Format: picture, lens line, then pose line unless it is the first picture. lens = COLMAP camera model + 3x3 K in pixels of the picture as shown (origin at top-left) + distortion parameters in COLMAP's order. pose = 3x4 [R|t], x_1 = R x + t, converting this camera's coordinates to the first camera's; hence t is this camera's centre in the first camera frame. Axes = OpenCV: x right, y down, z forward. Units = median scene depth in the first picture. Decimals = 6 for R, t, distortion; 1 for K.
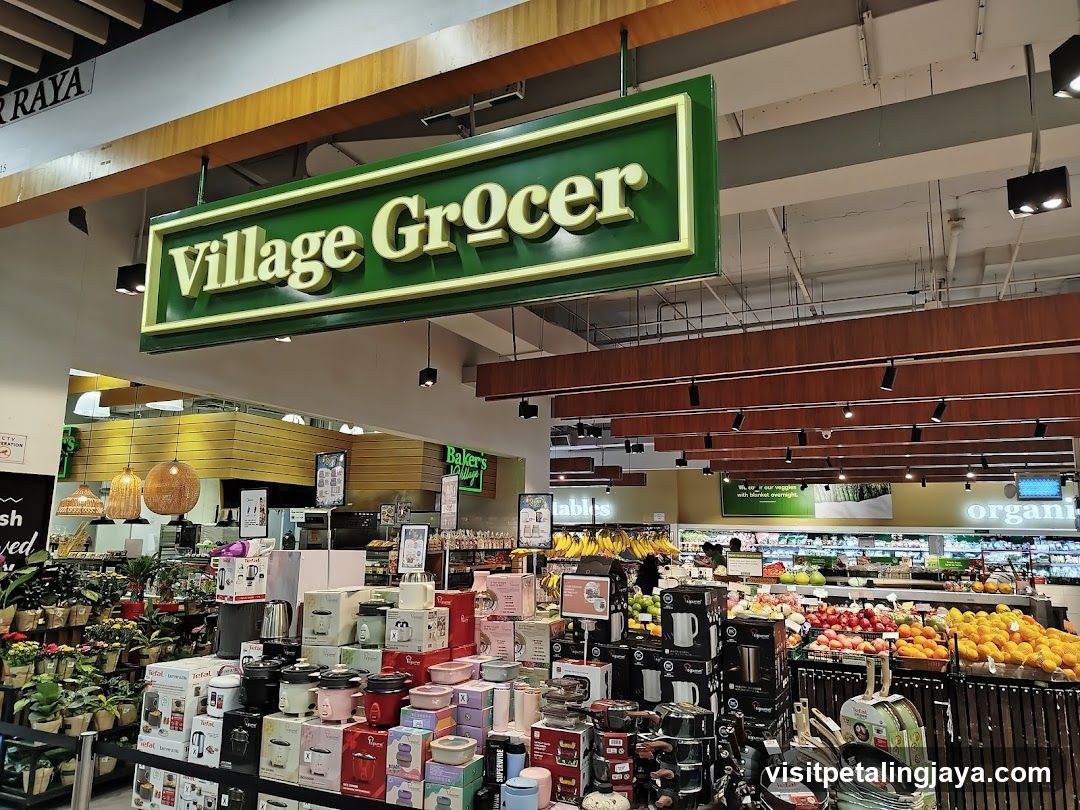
lens RADIAL K [[747.5, 0, 540.0], [0, 747.5, 405.0], [0, 0, 1]] dist [-0.002952, -0.005780]
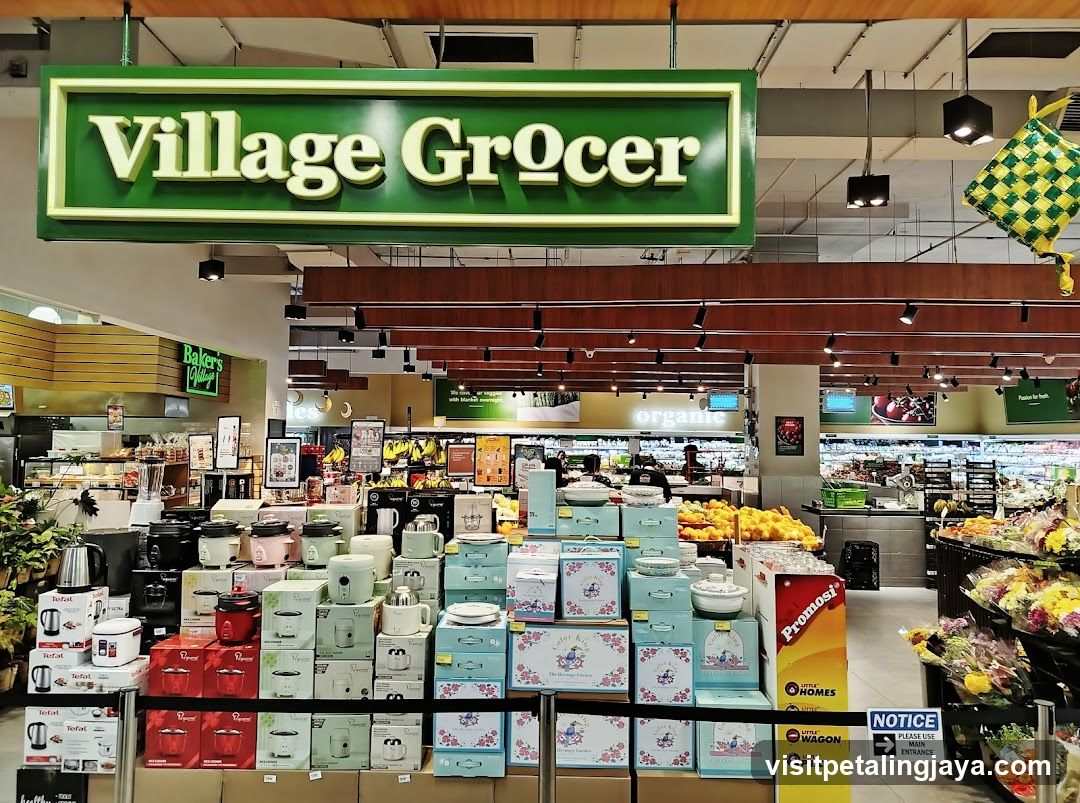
lens RADIAL K [[745.9, 0, 542.3], [0, 745.9, 384.8], [0, 0, 1]] dist [0.041717, -0.063981]
pose [[0.898177, 0.023404, 0.439011, -0.444846], [-0.070743, 0.993263, 0.091781, -0.031759], [-0.433906, -0.113492, 0.893781, 0.038879]]
